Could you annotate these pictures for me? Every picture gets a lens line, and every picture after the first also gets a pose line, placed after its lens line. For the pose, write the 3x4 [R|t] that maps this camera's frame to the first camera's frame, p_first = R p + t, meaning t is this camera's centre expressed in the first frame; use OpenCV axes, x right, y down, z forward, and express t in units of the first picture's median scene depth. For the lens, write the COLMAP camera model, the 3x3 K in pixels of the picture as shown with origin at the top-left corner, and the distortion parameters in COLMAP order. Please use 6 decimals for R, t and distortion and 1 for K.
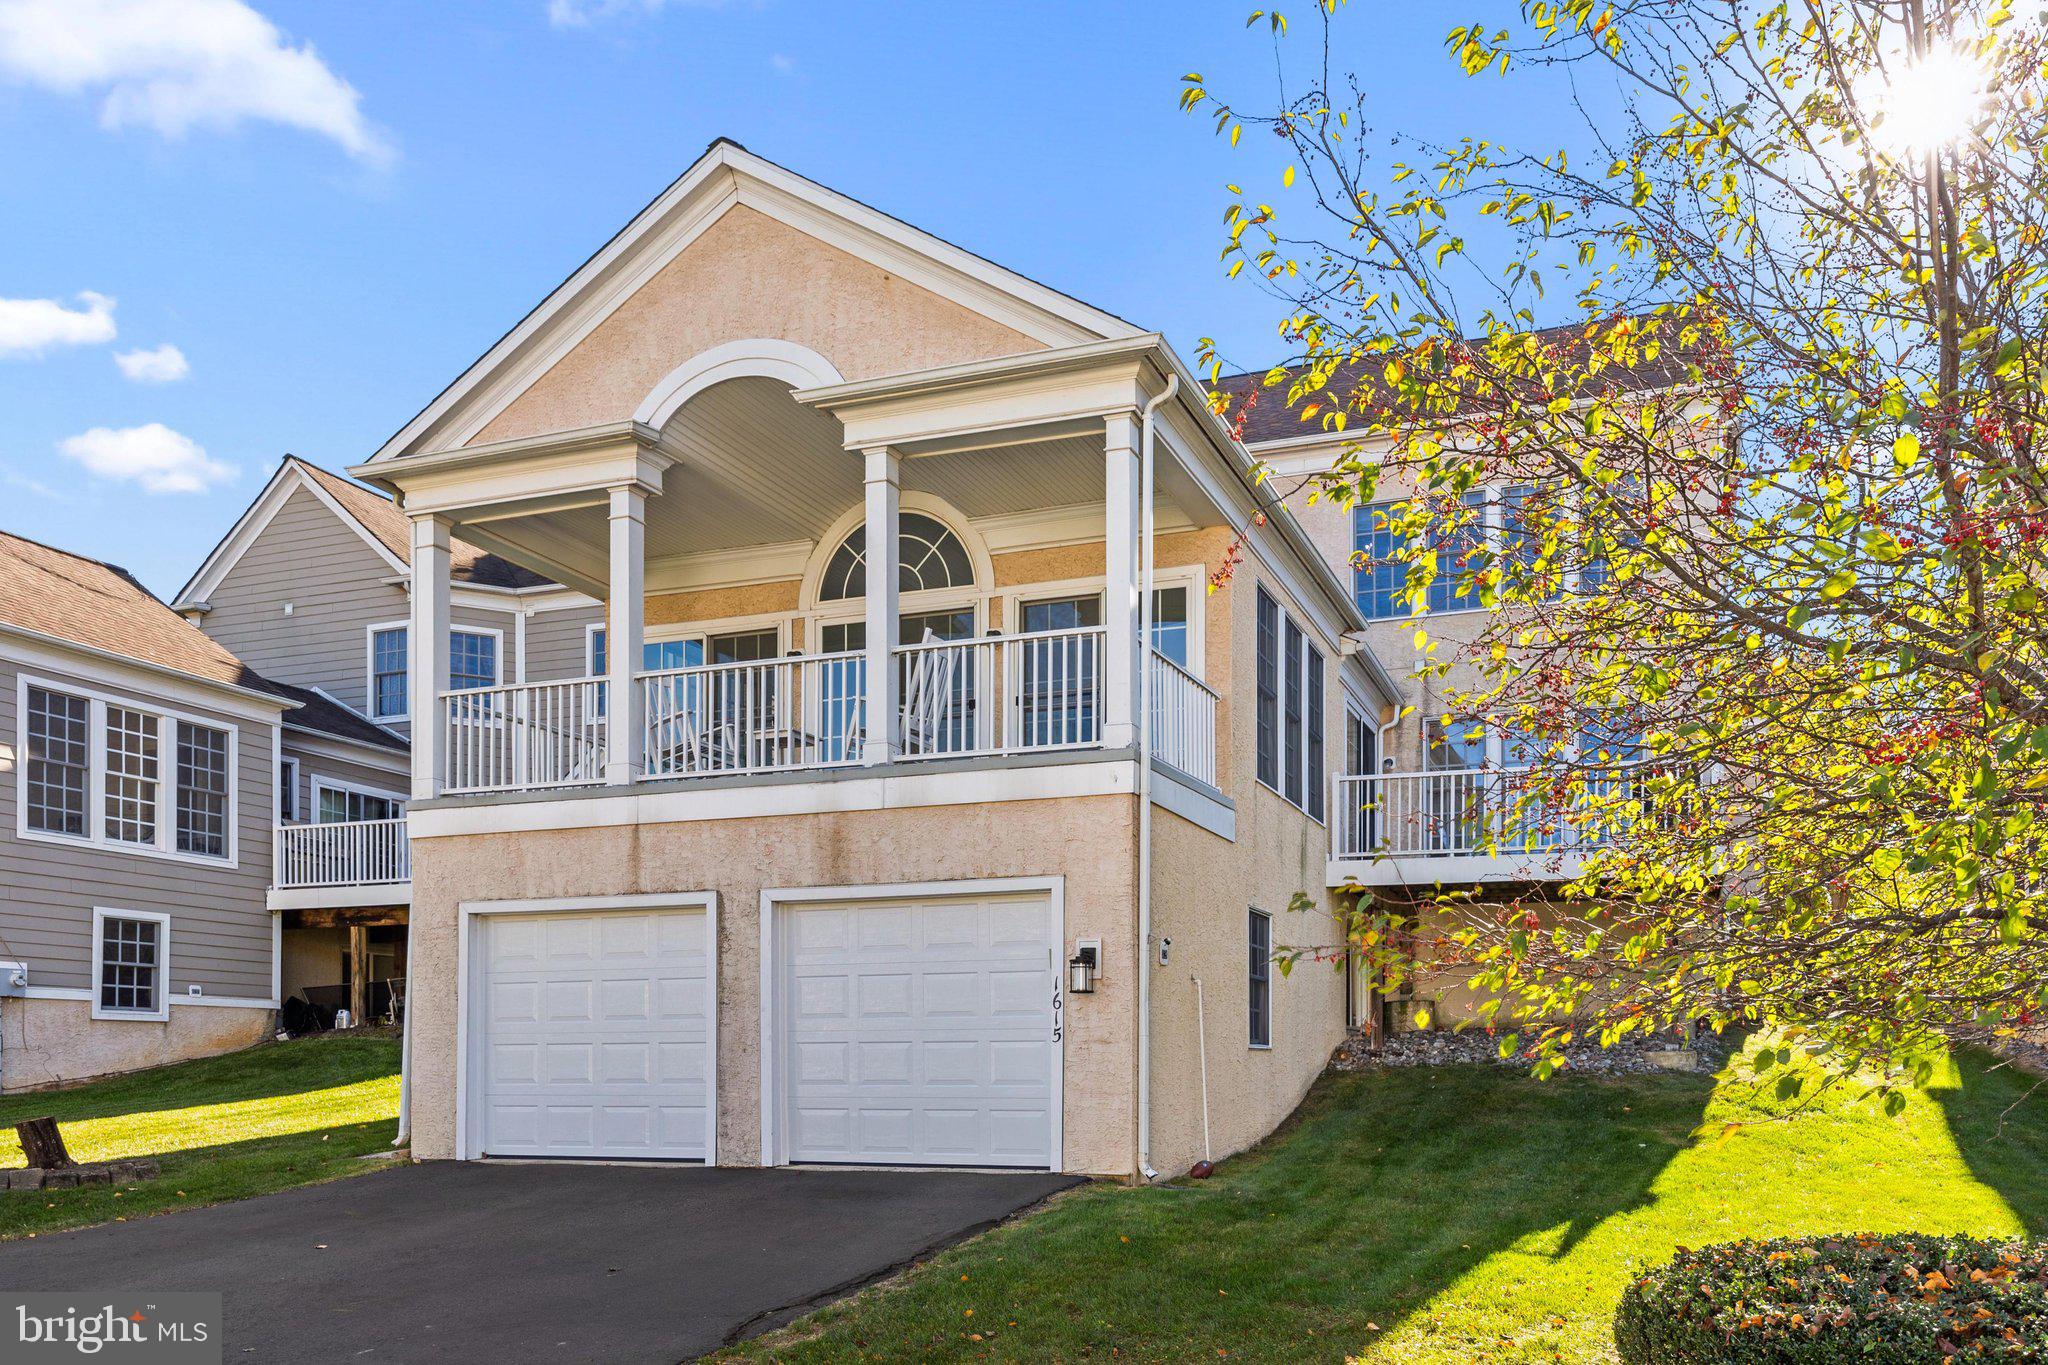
lens RADIAL K [[1344.8, 0, 1024.3], [0, 1344.8, 679.2], [0, 0, 1]] dist [0.003035, -0.000047]
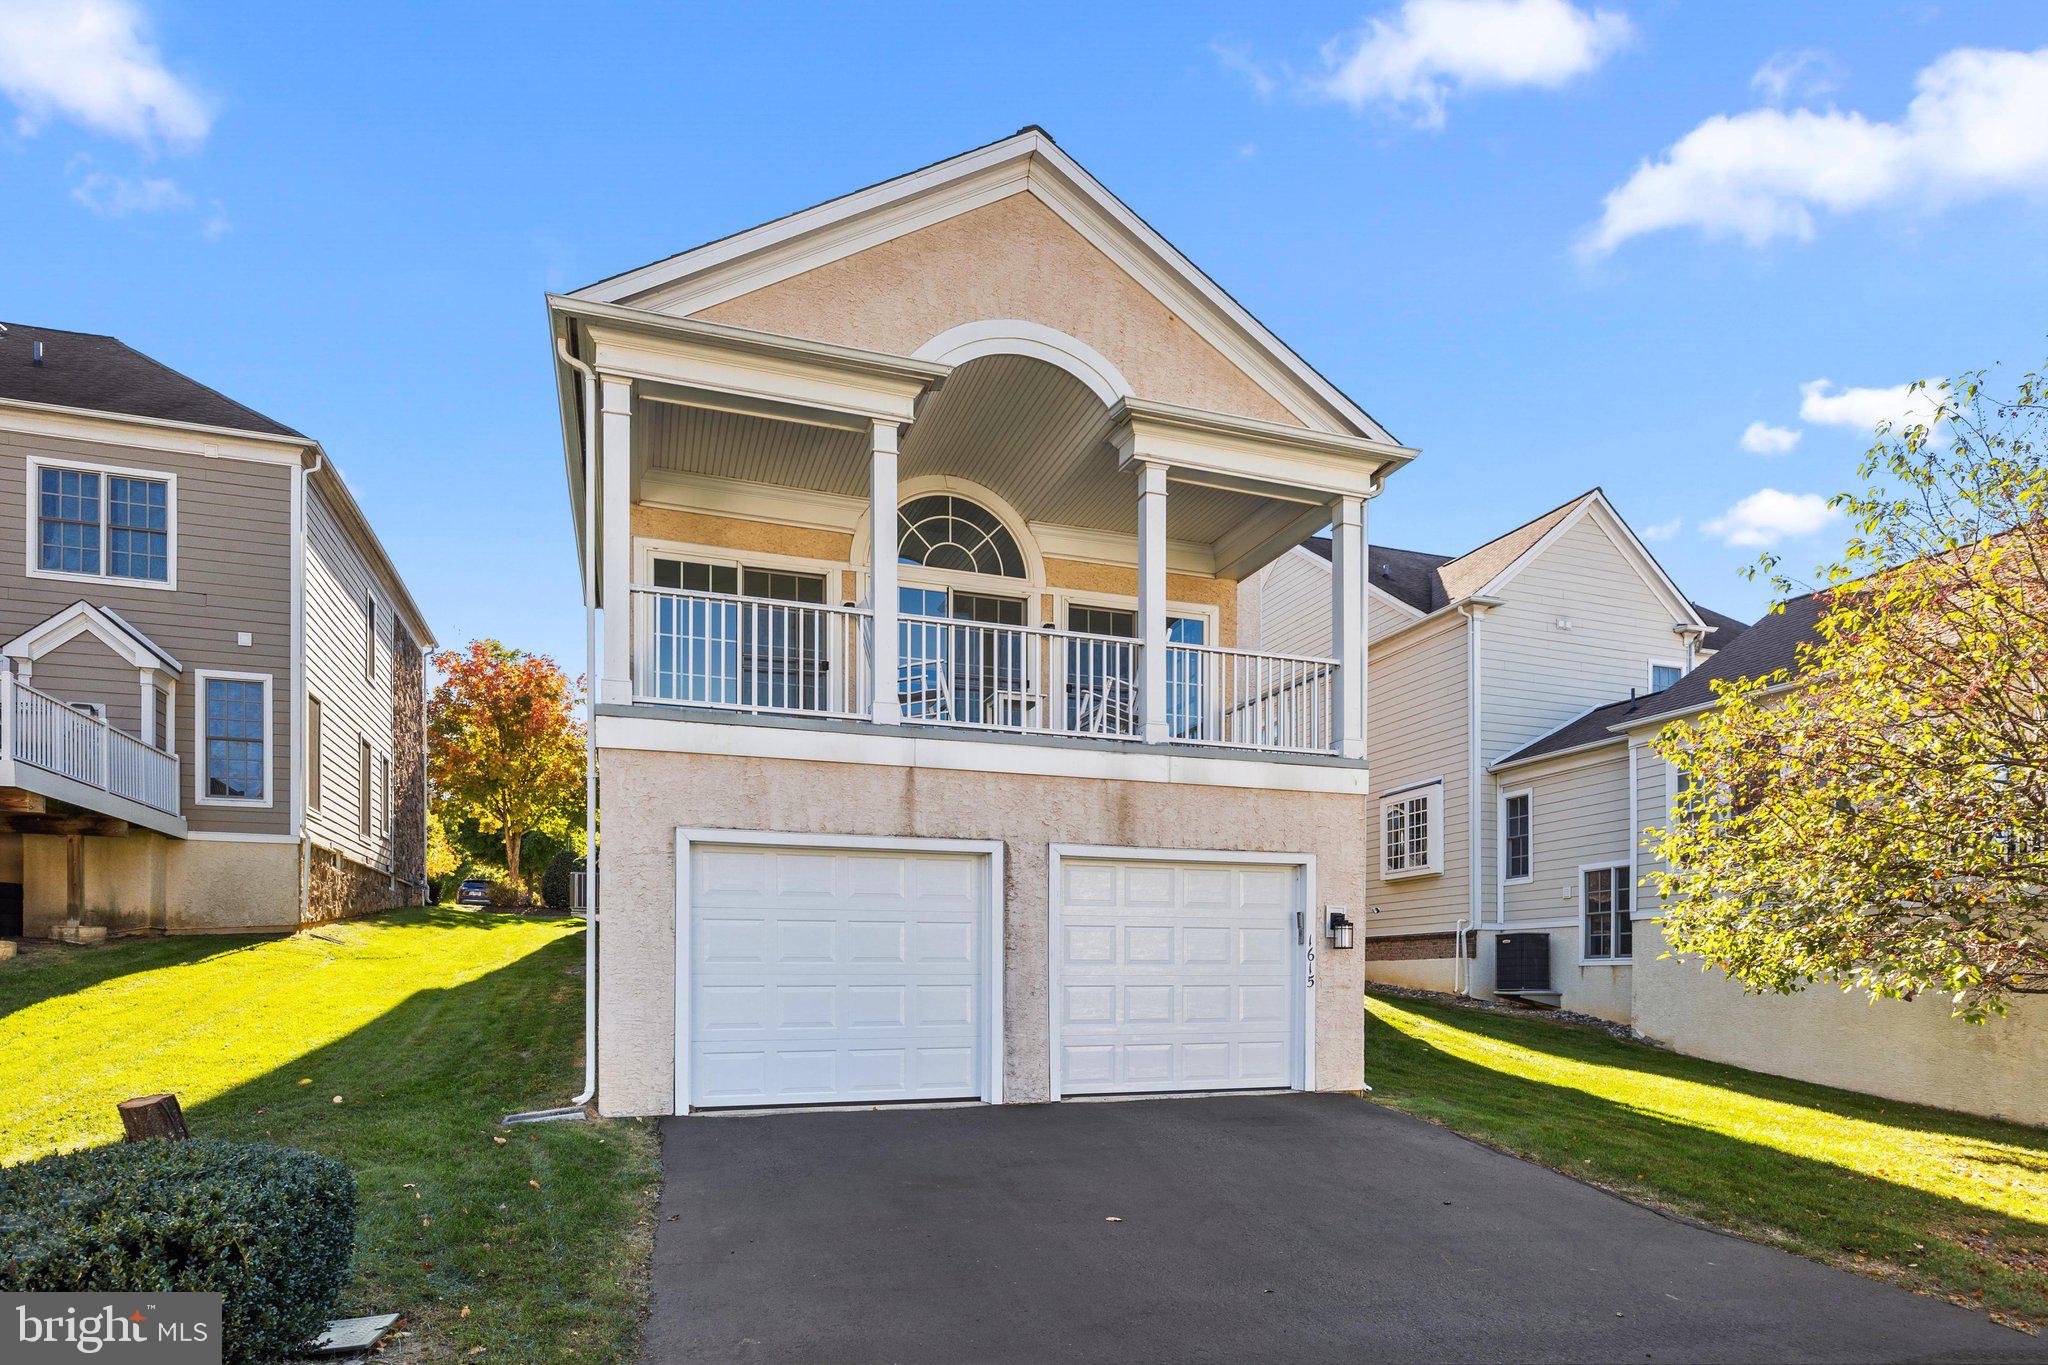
lens RADIAL K [[1130.4, 0, 1024.0], [0, 1130.4, 682.5], [0, 0, 1]] dist [-0.002001, -0.001259]
pose [[0.794729, 0.156526, 0.586434, -0.717117], [-0.166475, 0.985336, -0.037392, 0.063187], [-0.583688, -0.067910, 0.809133, 0.275622]]
